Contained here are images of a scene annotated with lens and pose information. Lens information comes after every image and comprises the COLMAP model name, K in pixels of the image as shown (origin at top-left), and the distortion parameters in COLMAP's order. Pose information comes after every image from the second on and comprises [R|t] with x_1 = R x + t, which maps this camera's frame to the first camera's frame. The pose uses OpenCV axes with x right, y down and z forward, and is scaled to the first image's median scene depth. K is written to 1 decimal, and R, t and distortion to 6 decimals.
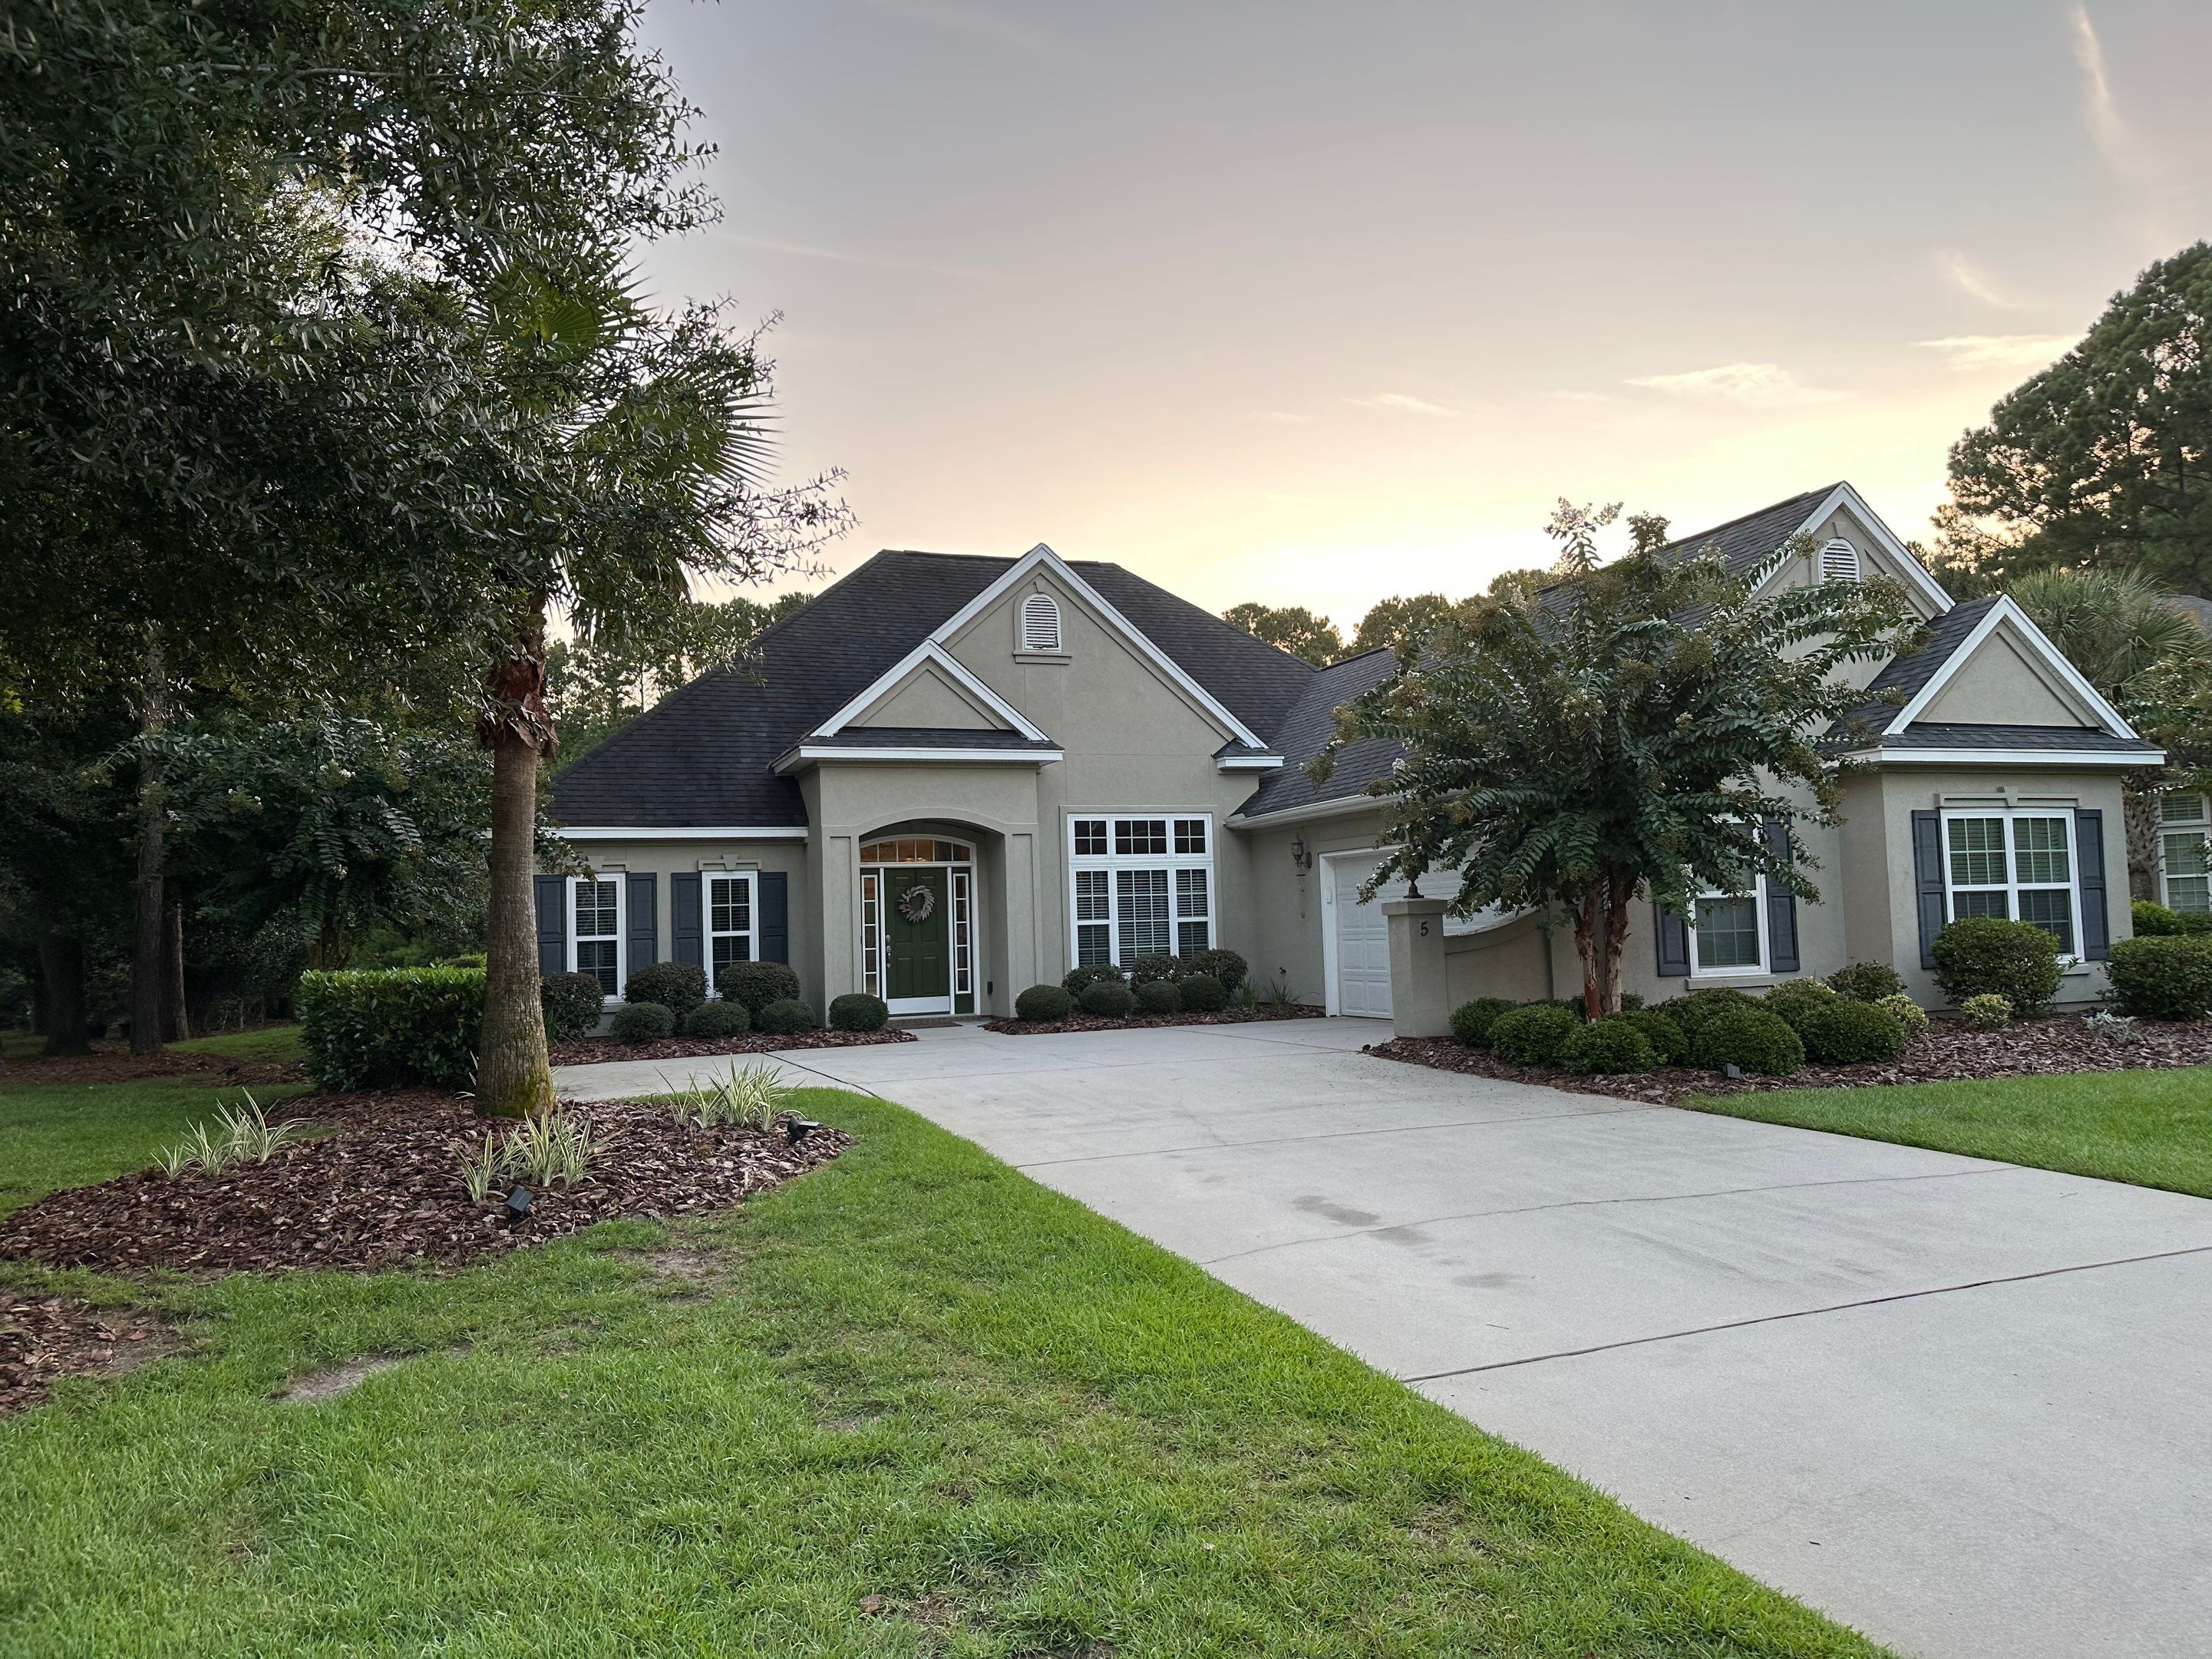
lens RADIAL K [[1541.0, 0, 1106.6], [0, 1541.0, 841.3], [0, 0, 1]] dist [0.113844, -0.155030]
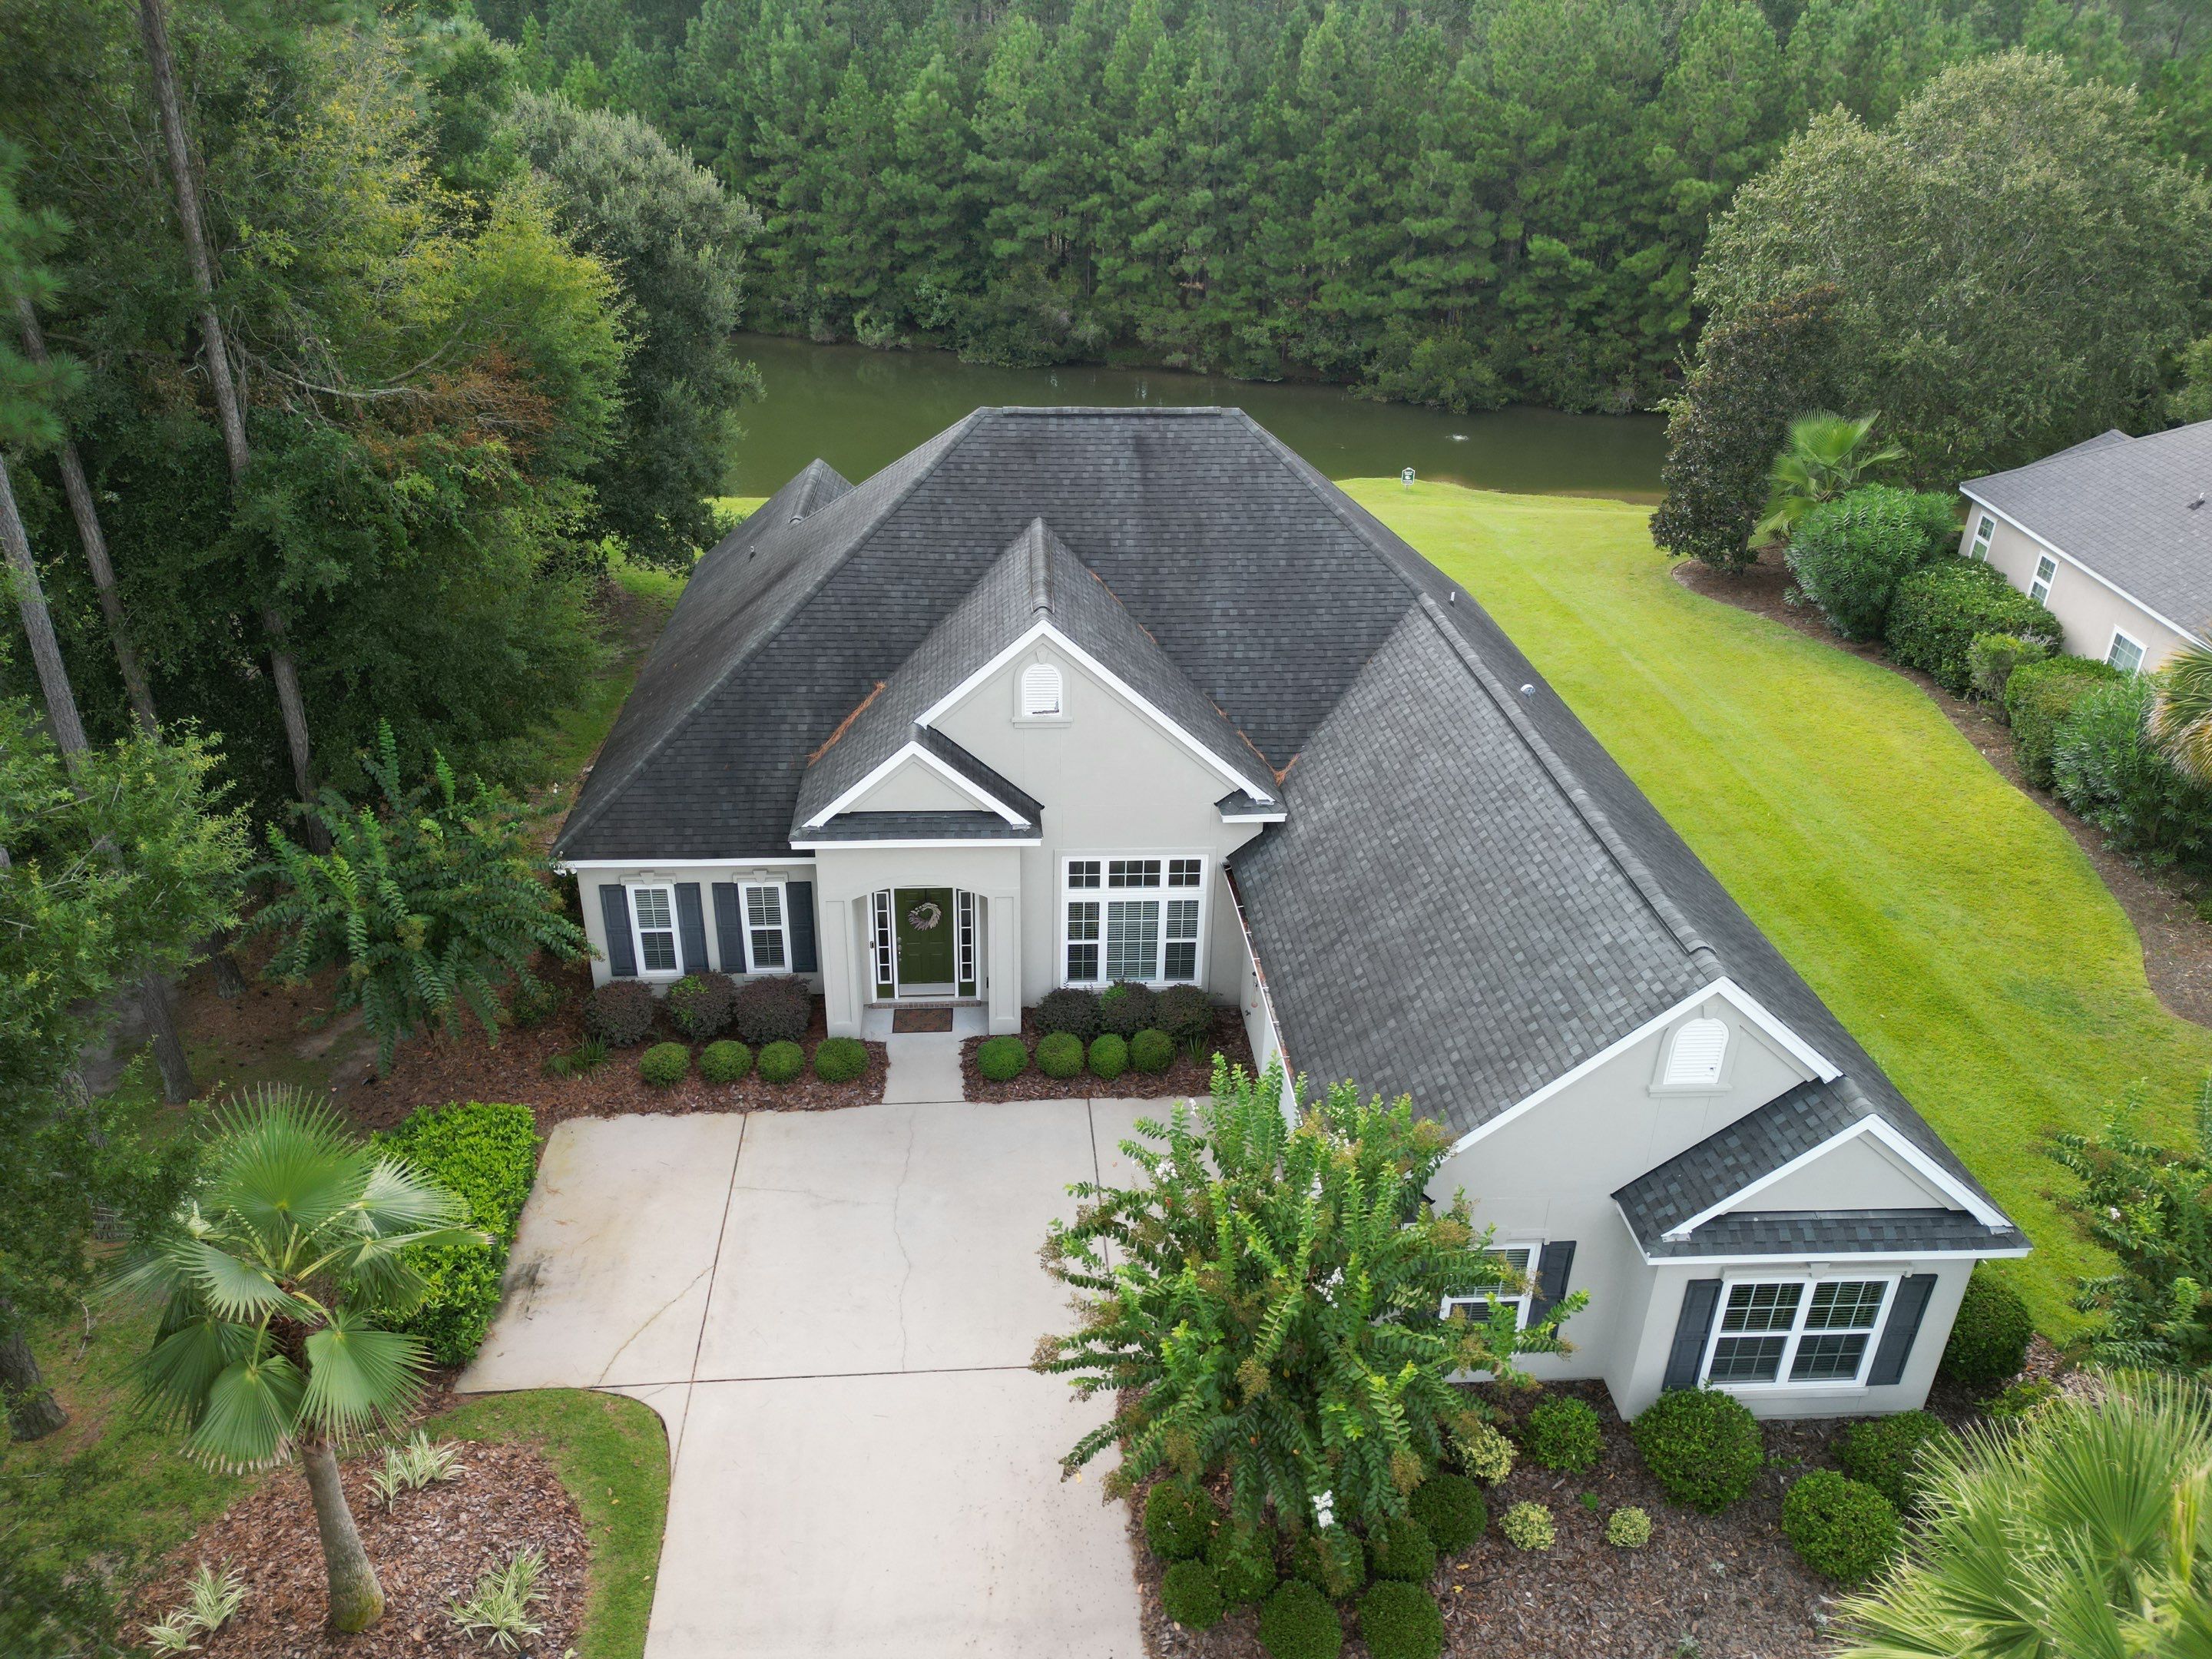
lens RADIAL K [[1541.2, 0, 1106.6], [0, 1541.2, 841.3], [0, 0, 1]] dist [0.113844, -0.155030]
pose [[0.955494, 0.186335, -0.228714, 0.264507], [-0.034607, 0.840720, 0.540363, -0.648780], [0.292973, -0.508399, 0.809752, 0.162778]]
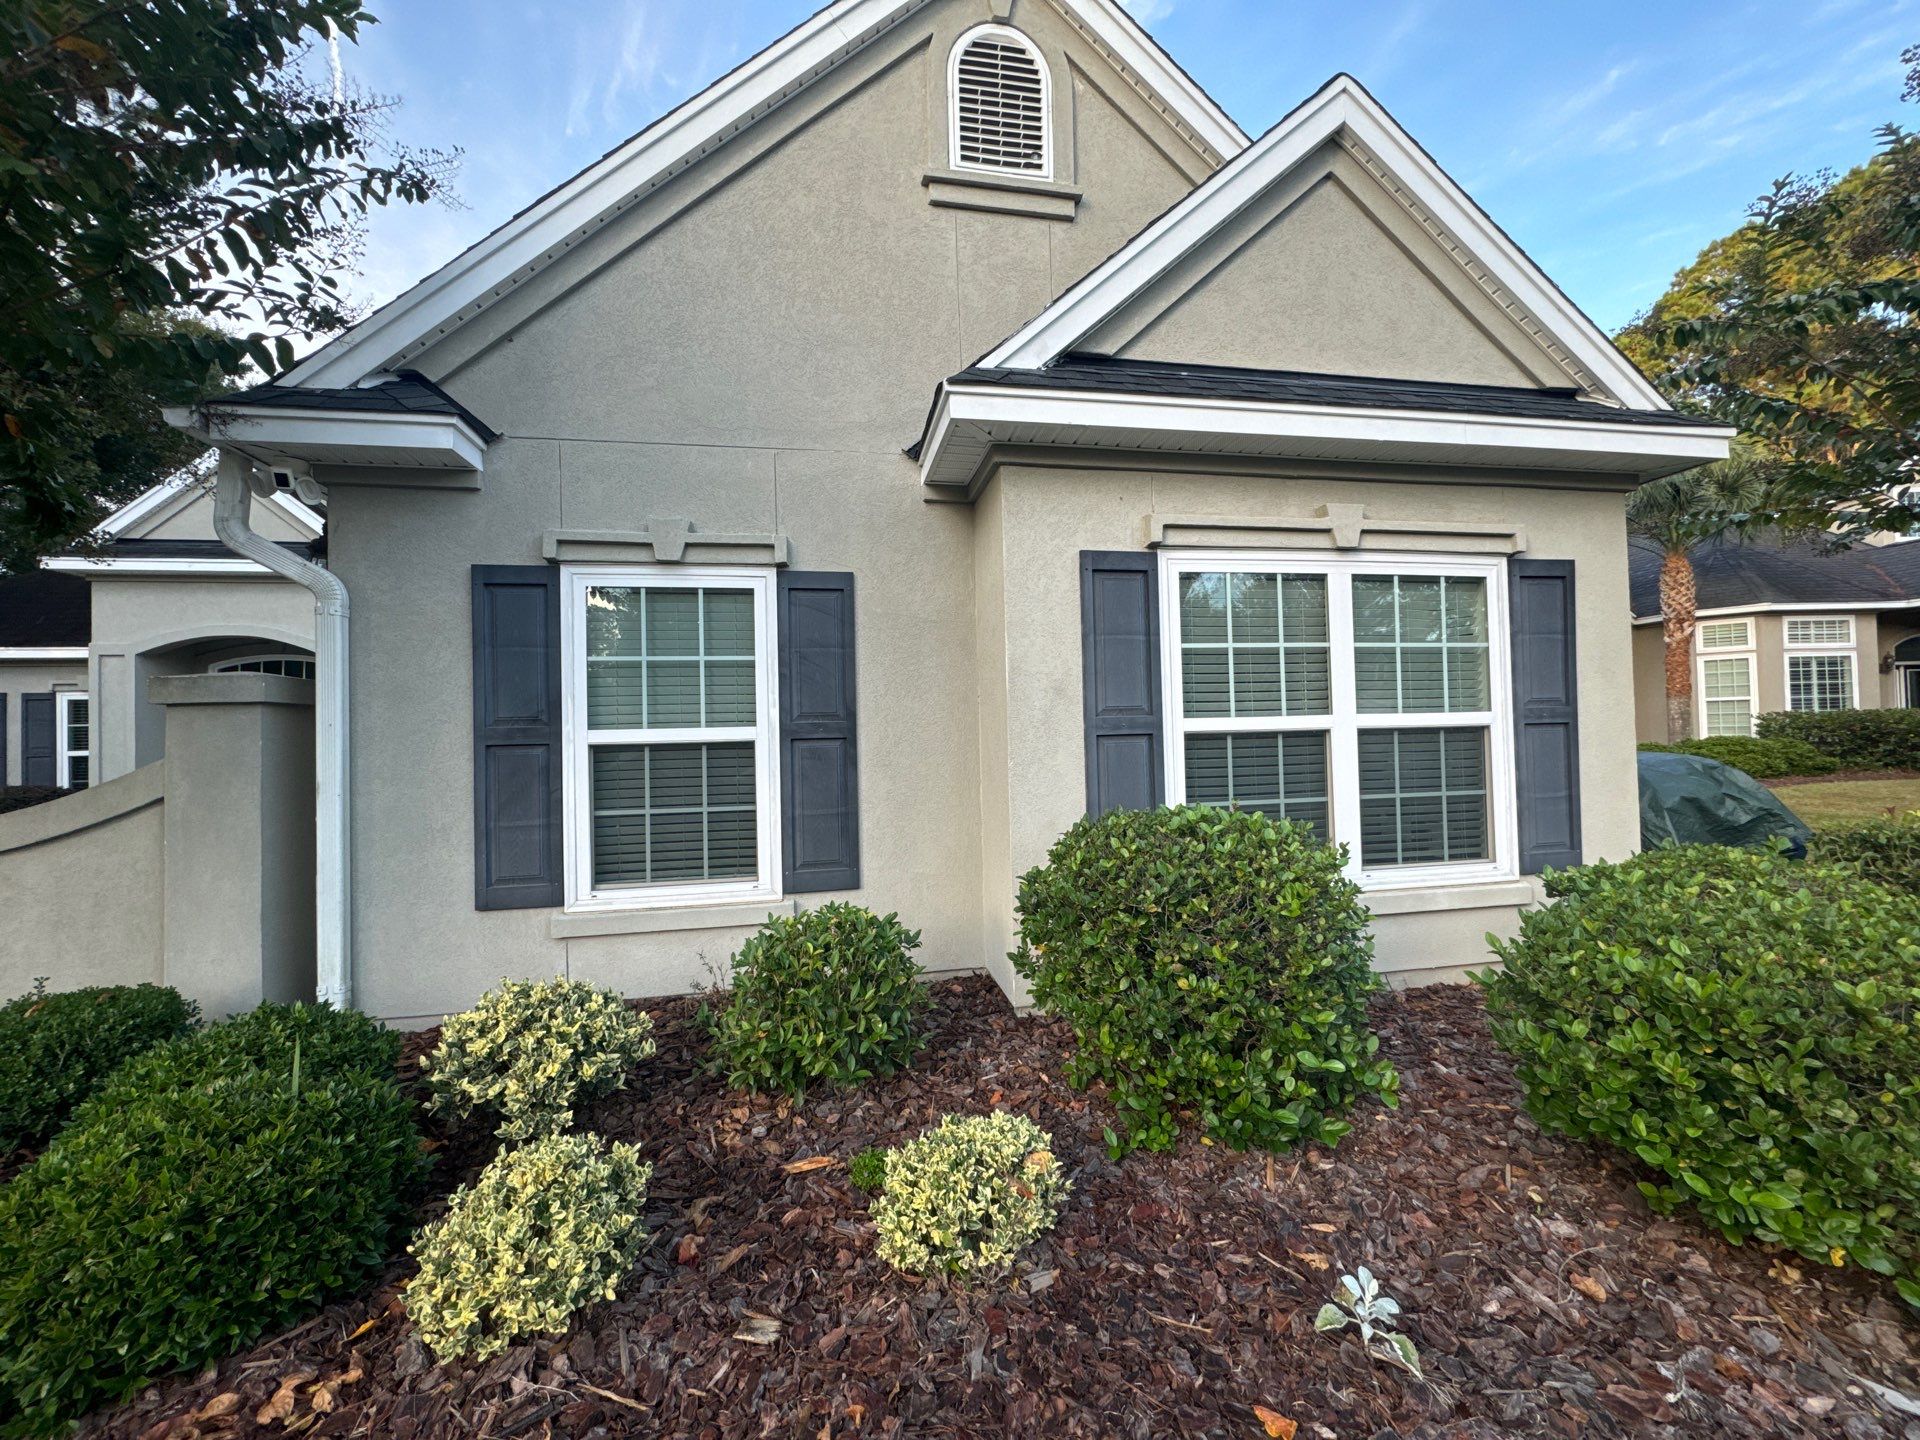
lens RADIAL K [[758.9, 0, 960.0], [0, 758.9, 720.0], [0, 0, 1]] dist [-0.004320, 0.000301]
pose [[0.983875, 0.007191, -0.178715, 0.417081], [0.001738, 0.998760, 0.049759, 0.014436], [0.178851, -0.049267, 0.982642, 0.627497]]
